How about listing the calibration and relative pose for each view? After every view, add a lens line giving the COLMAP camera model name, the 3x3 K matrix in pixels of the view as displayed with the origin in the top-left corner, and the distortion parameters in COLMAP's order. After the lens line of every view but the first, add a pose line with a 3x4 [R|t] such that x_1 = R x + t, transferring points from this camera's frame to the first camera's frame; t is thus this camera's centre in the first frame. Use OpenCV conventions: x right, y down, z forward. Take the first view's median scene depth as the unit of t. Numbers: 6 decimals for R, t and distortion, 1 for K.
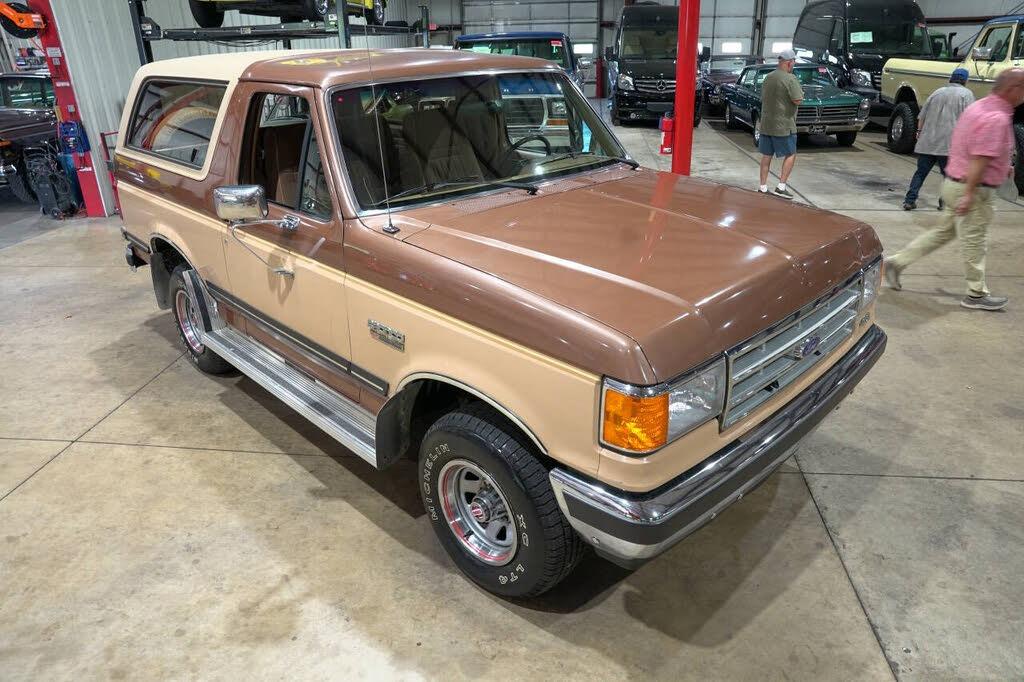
lens RADIAL K [[701.1, 0, 515.0], [0, 701.1, 341.5], [0, 0, 1]] dist [-0.140124, 0.109483]
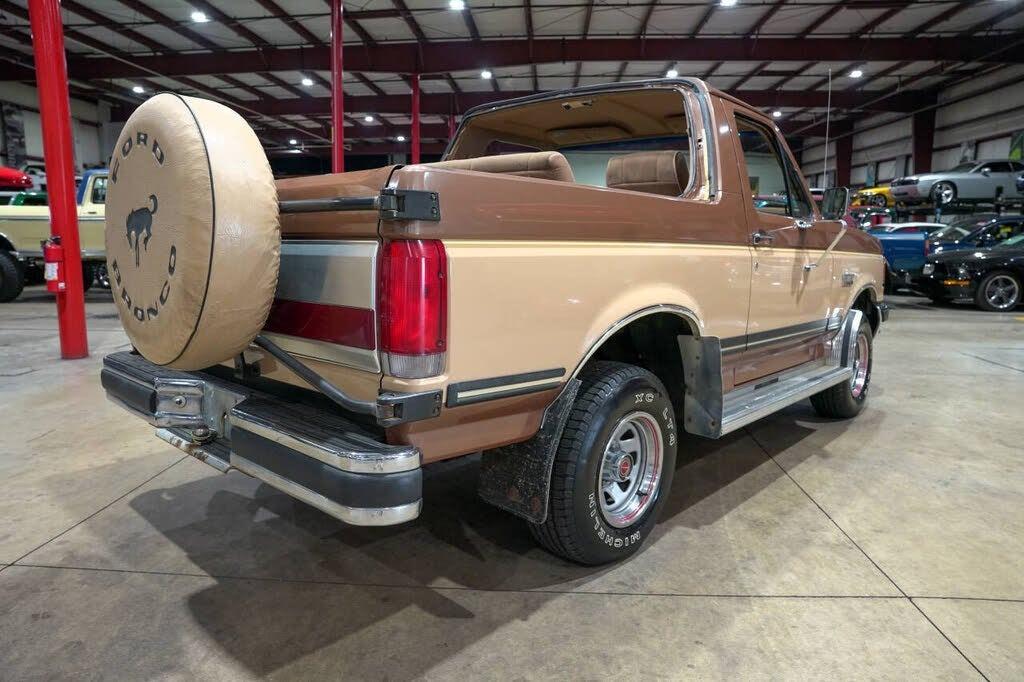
lens RADIAL K [[701.1, 0, 515.0], [0, 701.1, 341.5], [0, 0, 1]] dist [-0.140124, 0.109483]
pose [[-0.056482, -0.133373, 0.989455, -1.236500], [0.392790, 0.908151, 0.144836, -0.294799], [-0.917892, 0.396828, 0.001093, 1.267669]]
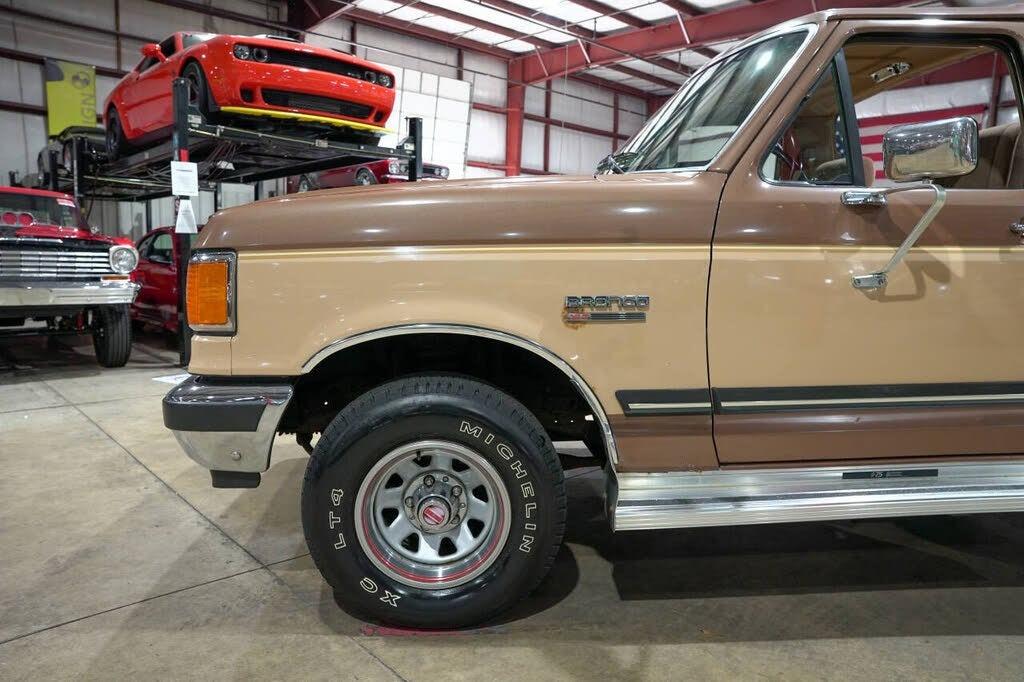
lens RADIAL K [[701.1, 0, 515.0], [0, 701.1, 341.5], [0, 0, 1]] dist [-0.140124, 0.109483]
pose [[-0.651604, 0.105973, -0.751121, 0.687354], [-0.309516, 0.866872, 0.390811, -0.325408], [0.692541, 0.487138, -0.532056, 1.312117]]
